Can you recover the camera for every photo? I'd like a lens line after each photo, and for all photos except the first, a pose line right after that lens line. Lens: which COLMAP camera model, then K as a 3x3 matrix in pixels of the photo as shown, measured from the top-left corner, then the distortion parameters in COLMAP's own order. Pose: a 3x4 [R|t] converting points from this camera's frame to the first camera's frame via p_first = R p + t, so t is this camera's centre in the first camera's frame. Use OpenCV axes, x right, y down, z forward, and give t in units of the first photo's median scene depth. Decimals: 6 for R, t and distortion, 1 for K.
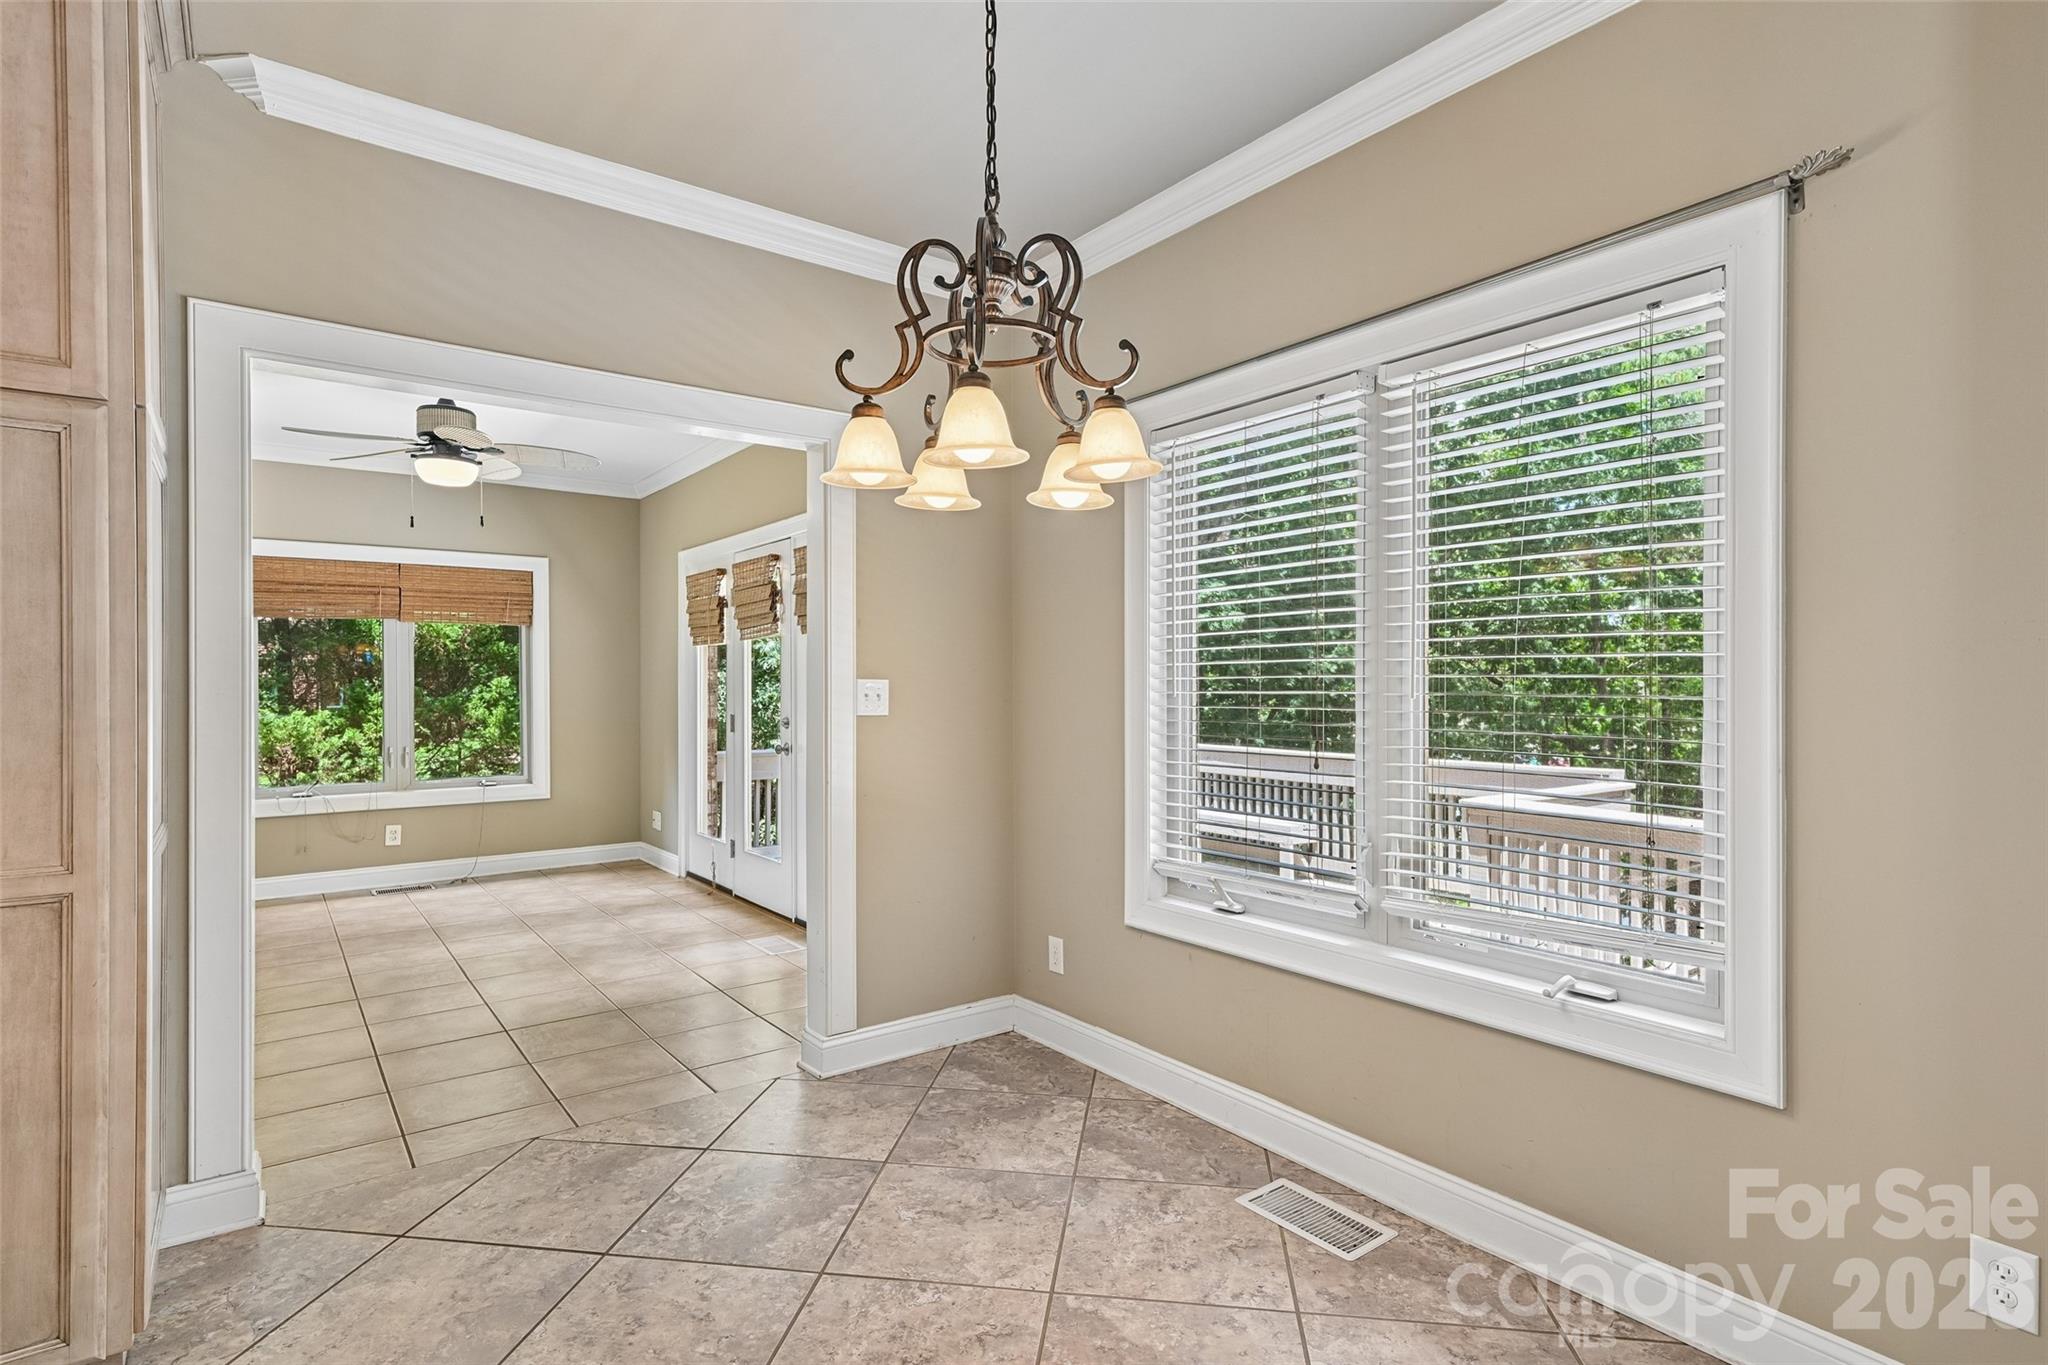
lens RADIAL K [[1041.4, 0, 1028.8], [0, 1041.4, 685.9], [0, 0, 1]] dist [0.013276, 0.000662]
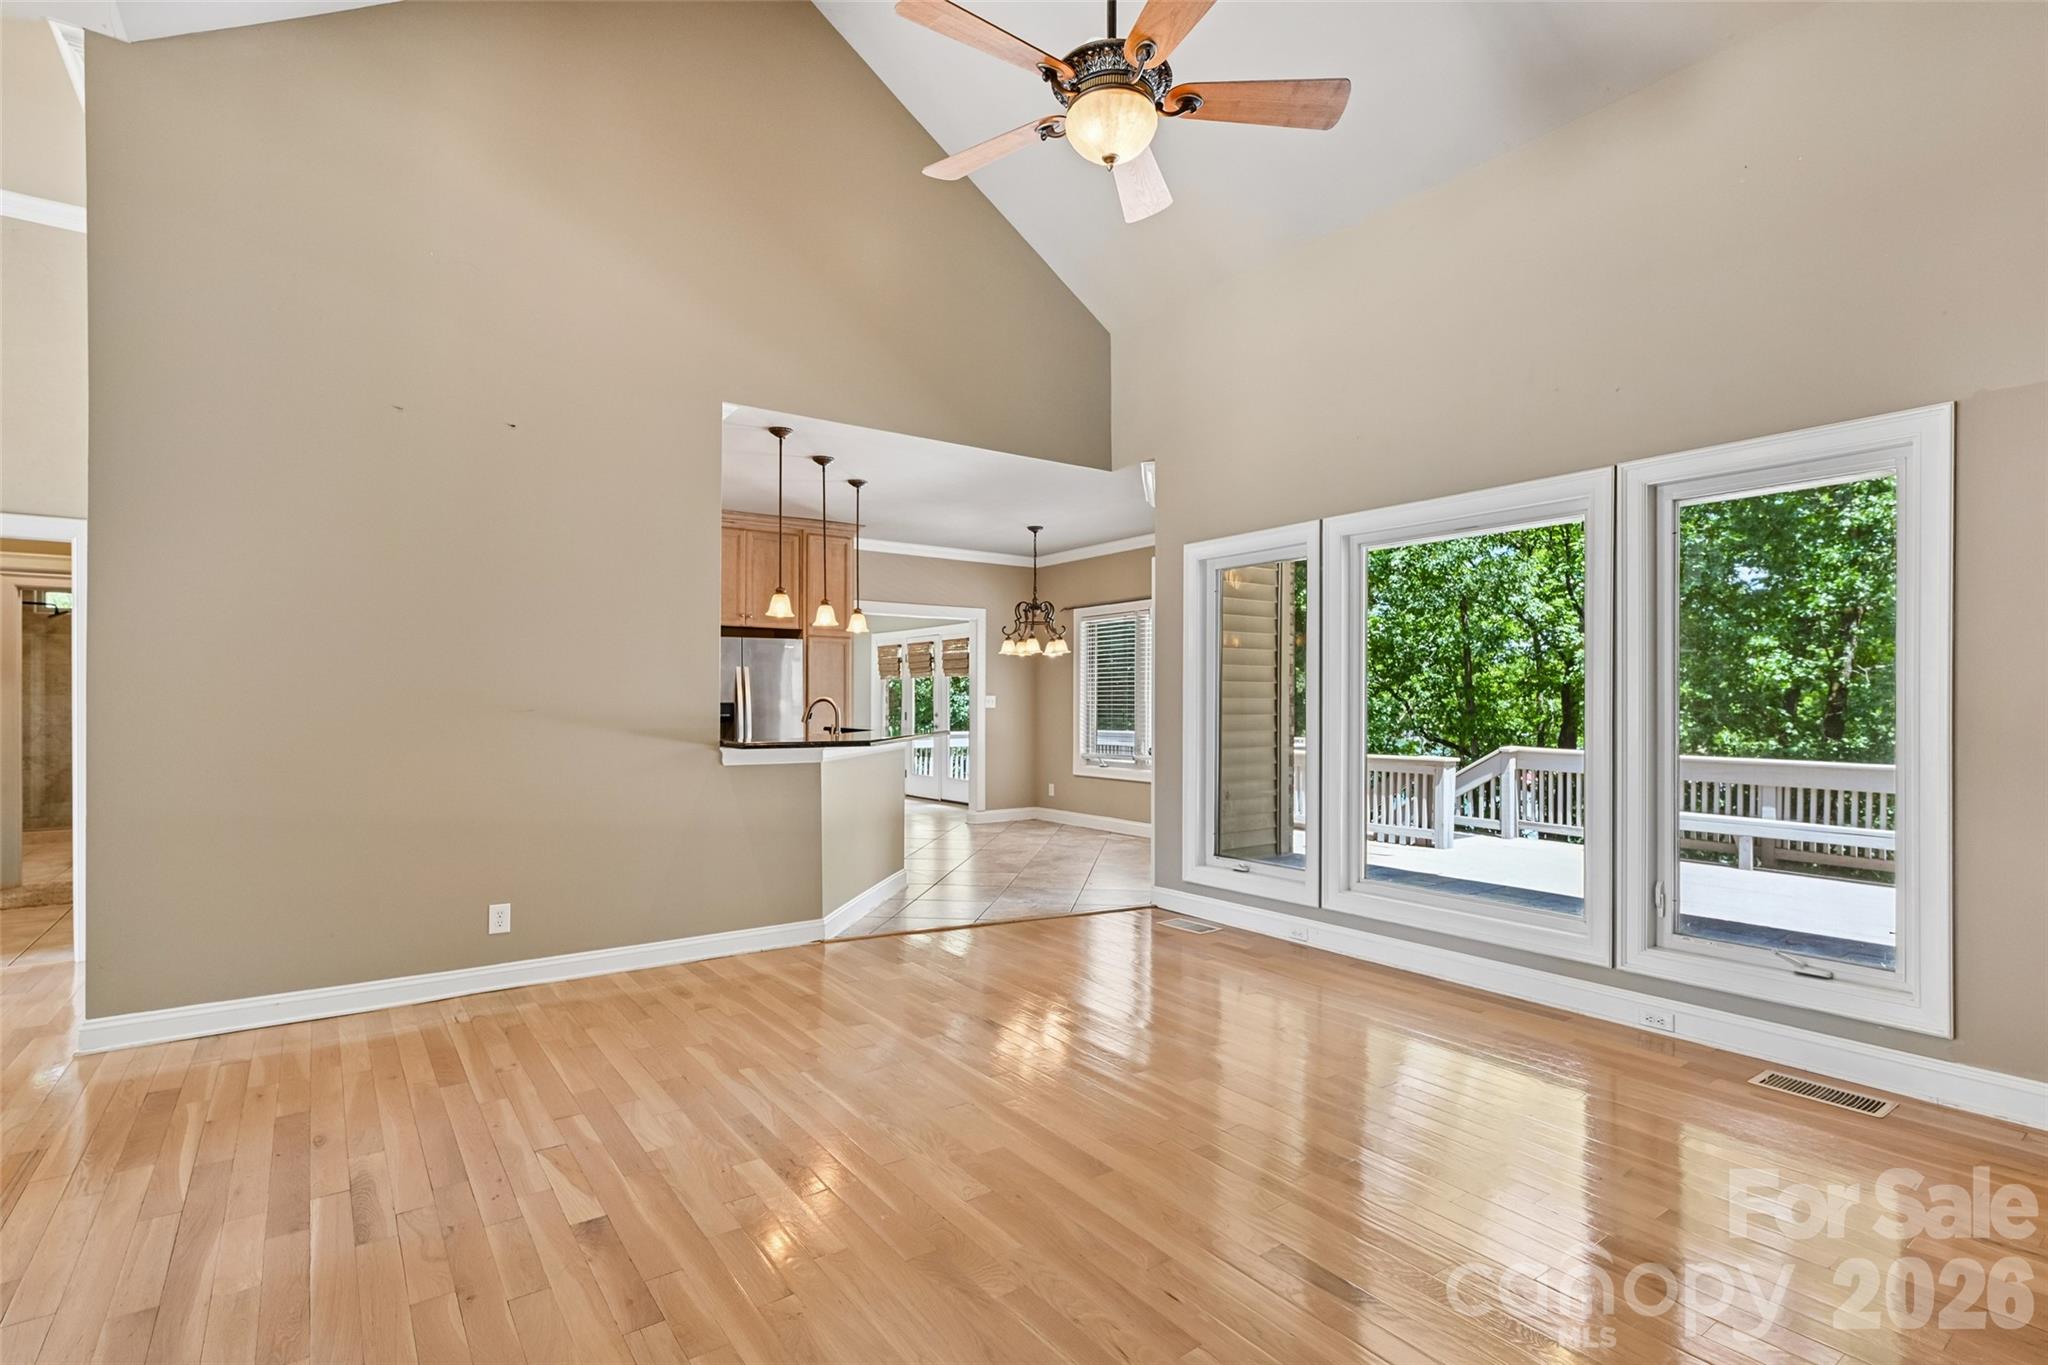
lens RADIAL K [[1000.7, 0, 1024.9], [0, 1000.7, 694.5], [0, 0, 1]] dist [0.000005, 0.000000]
pose [[0.999853, 0.002341, -0.016982, -0.001357], [-0.002498, 0.999954, -0.009250, 0.016347], [0.016960, 0.009291, 0.999813, -1.909667]]
